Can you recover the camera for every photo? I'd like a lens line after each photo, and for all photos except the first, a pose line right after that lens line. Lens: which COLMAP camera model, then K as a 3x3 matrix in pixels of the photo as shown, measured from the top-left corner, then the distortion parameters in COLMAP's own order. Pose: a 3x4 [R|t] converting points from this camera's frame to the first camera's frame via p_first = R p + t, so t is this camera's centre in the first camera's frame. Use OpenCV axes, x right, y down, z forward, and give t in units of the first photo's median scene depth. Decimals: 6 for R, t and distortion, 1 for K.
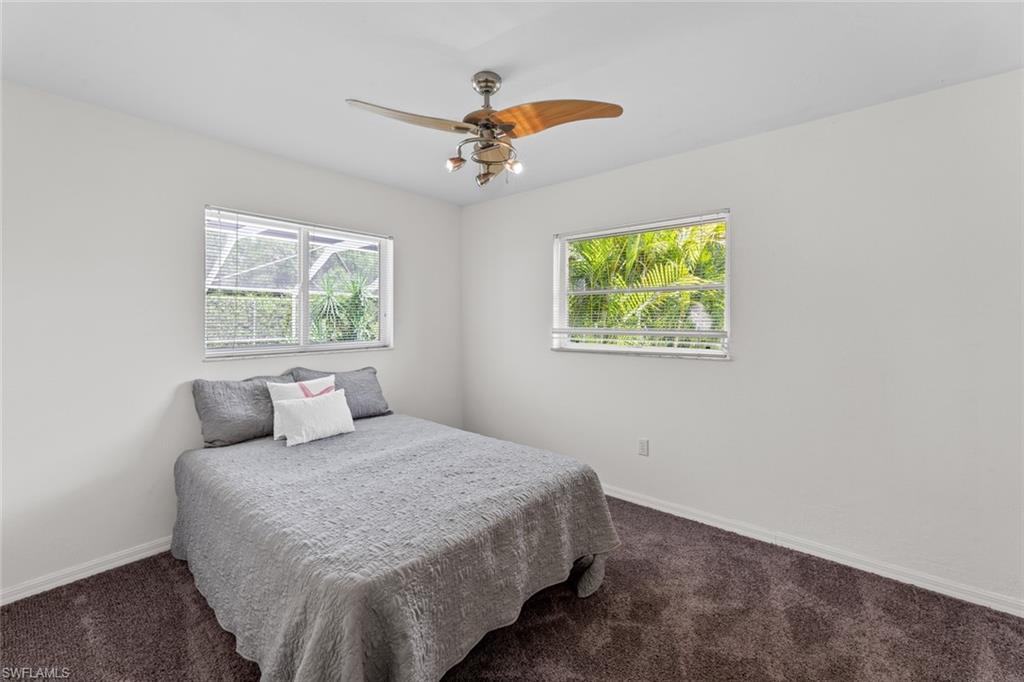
lens RADIAL K [[413.8, 0, 509.0], [0, 413.8, 321.8], [0, 0, 1]] dist [0.000098, 0.000058]
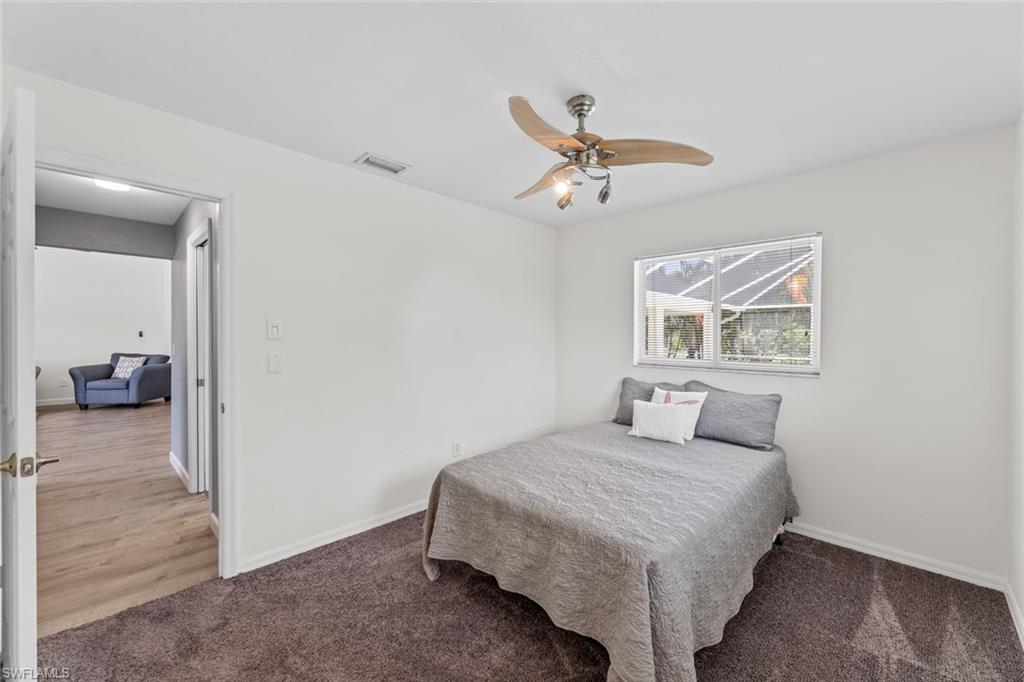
lens RADIAL K [[409.0, 0, 512.3], [0, 409.0, 337.6], [0, 0, 1]] dist [0.001753, -0.000333]
pose [[-0.069674, 0.009488, -0.997525, 0.971475], [-0.008405, 0.999914, 0.010098, -0.020991], [0.997534, 0.009088, -0.069588, 0.891700]]
